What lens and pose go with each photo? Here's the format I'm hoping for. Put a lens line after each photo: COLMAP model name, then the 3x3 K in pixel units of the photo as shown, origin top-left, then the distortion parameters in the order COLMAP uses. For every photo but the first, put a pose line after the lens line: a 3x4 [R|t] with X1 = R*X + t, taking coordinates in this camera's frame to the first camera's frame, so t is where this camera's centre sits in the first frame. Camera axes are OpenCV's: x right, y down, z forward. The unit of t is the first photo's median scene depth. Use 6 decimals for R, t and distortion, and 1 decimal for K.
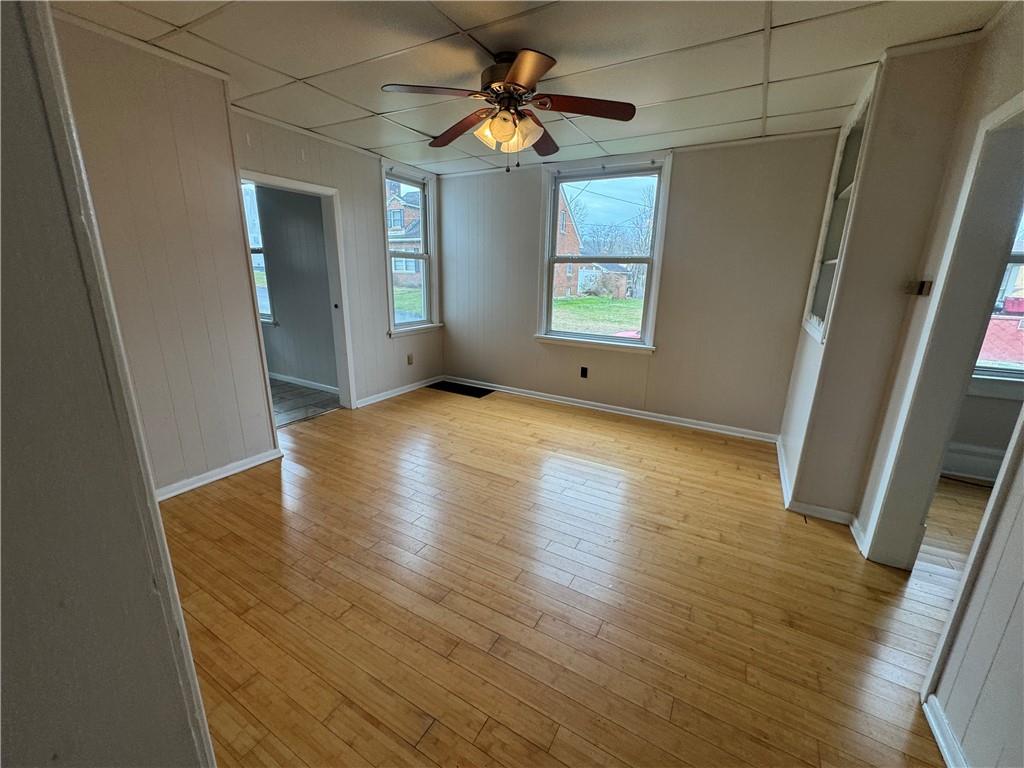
lens RADIAL K [[409.0, 0, 507.6], [0, 409.0, 380.6], [0, 0, 1]] dist [-0.003871, 0.000250]
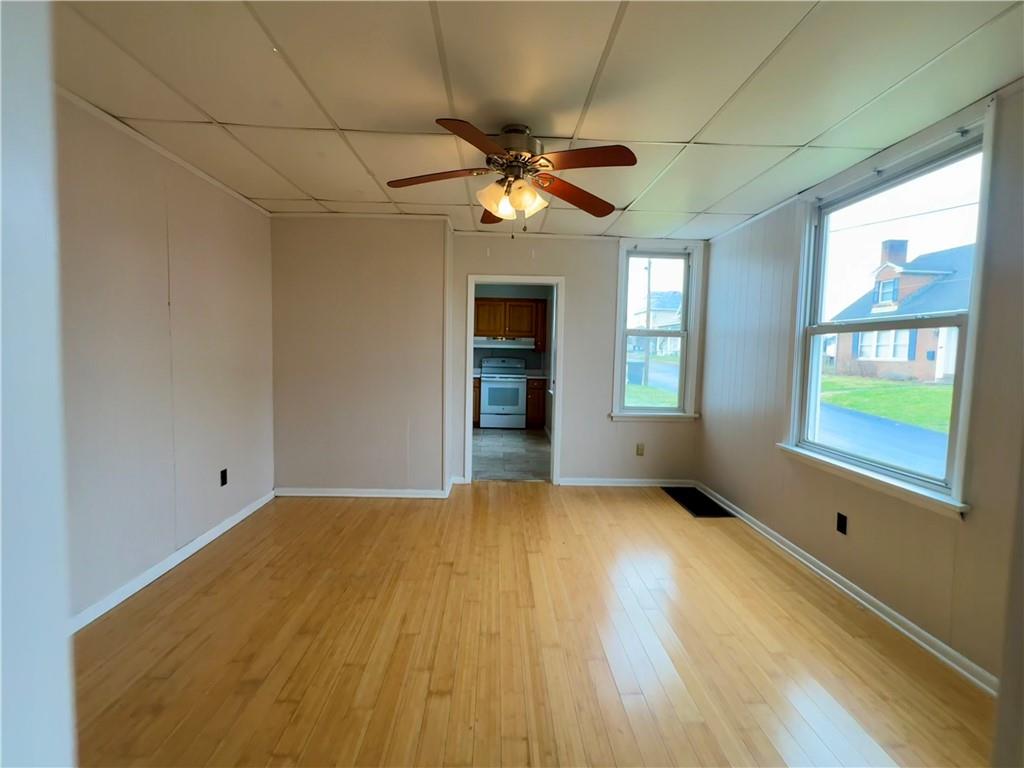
lens RADIAL K [[449.2, 0, 513.8], [0, 449.2, 380.3], [0, 0, 1]] dist [-0.004551, -0.000075]
pose [[0.531224, 0.044401, -0.846067, 0.451683], [-0.223840, 0.970497, -0.089612, -0.053641], [0.817127, 0.236988, 0.525490, 0.275440]]
